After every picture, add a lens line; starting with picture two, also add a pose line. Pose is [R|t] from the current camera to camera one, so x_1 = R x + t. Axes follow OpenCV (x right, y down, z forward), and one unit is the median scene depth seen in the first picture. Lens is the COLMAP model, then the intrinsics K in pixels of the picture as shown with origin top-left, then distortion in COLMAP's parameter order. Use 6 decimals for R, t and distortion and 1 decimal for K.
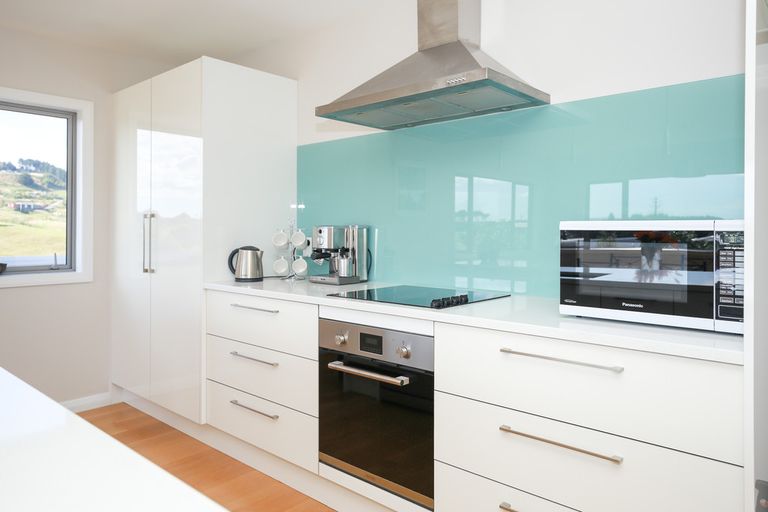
lens RADIAL K [[531.9, 0, 389.0], [0, 531.9, 238.2], [0, 0, 1]] dist [-0.003549, -0.002535]
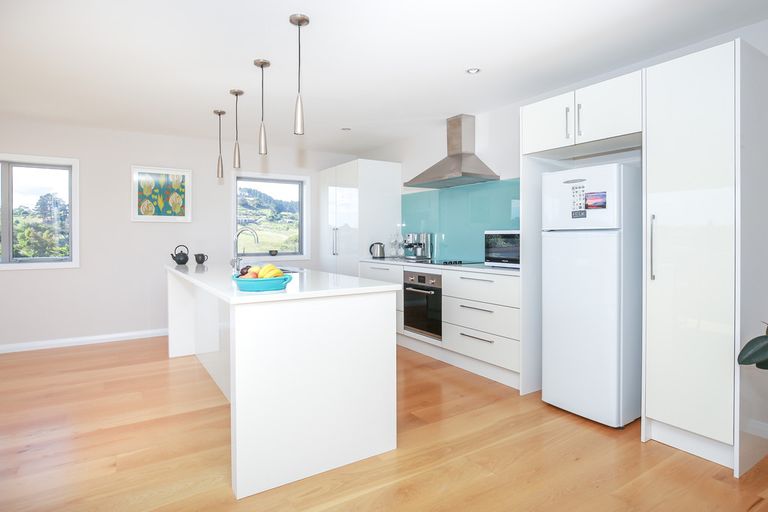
lens RADIAL K [[435.6, 0, 384.5], [0, 435.6, 250.6], [0, 0, 1]] dist [-0.001398, -0.000011]
pose [[0.961381, 0.002905, -0.275204, 0.266221], [0.002121, 0.999836, 0.017964, 0.016403], [0.275211, -0.017854, 0.961218, -0.755776]]
